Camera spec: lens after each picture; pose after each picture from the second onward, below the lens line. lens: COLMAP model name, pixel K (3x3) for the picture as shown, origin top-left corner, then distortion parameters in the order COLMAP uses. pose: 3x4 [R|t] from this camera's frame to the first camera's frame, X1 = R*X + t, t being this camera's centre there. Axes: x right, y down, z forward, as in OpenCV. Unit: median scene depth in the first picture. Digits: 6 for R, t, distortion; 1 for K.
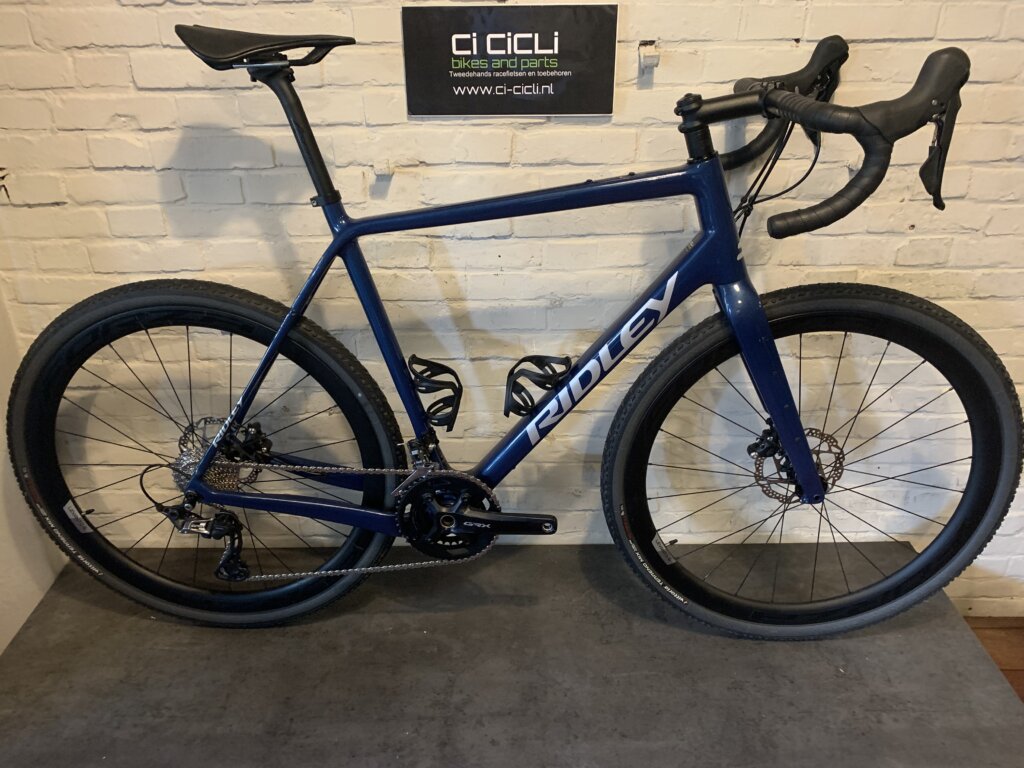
lens RADIAL K [[781.6, 0, 506.5], [0, 781.6, 379.4], [0, 0, 1]] dist [0.022793, -0.016063]
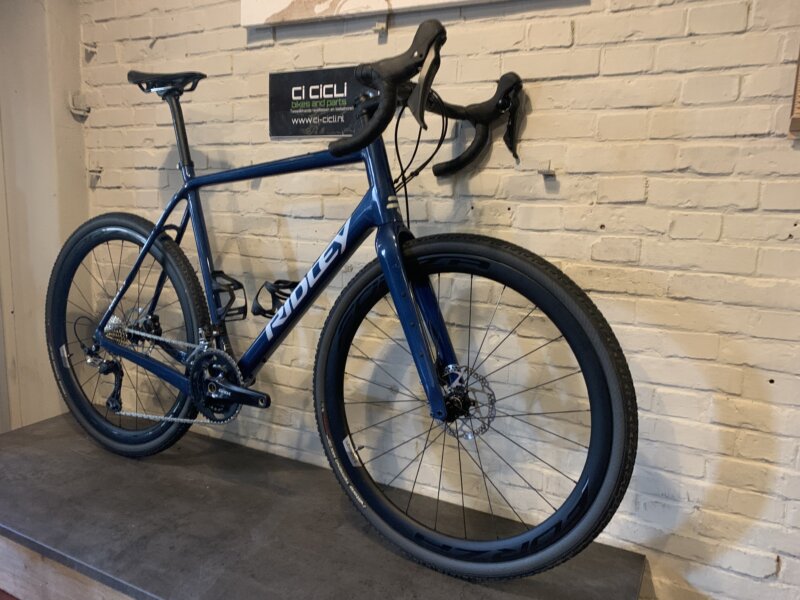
lens RADIAL K [[610.6, 0, 391.1], [0, 610.6, 303.8], [0, 0, 1]] dist [0.022793, -0.016063]
pose [[0.879608, 0.115453, -0.461476, 0.703952], [-0.251484, 0.936313, -0.245098, 0.229441], [0.403789, 0.331644, 0.852623, 0.130122]]
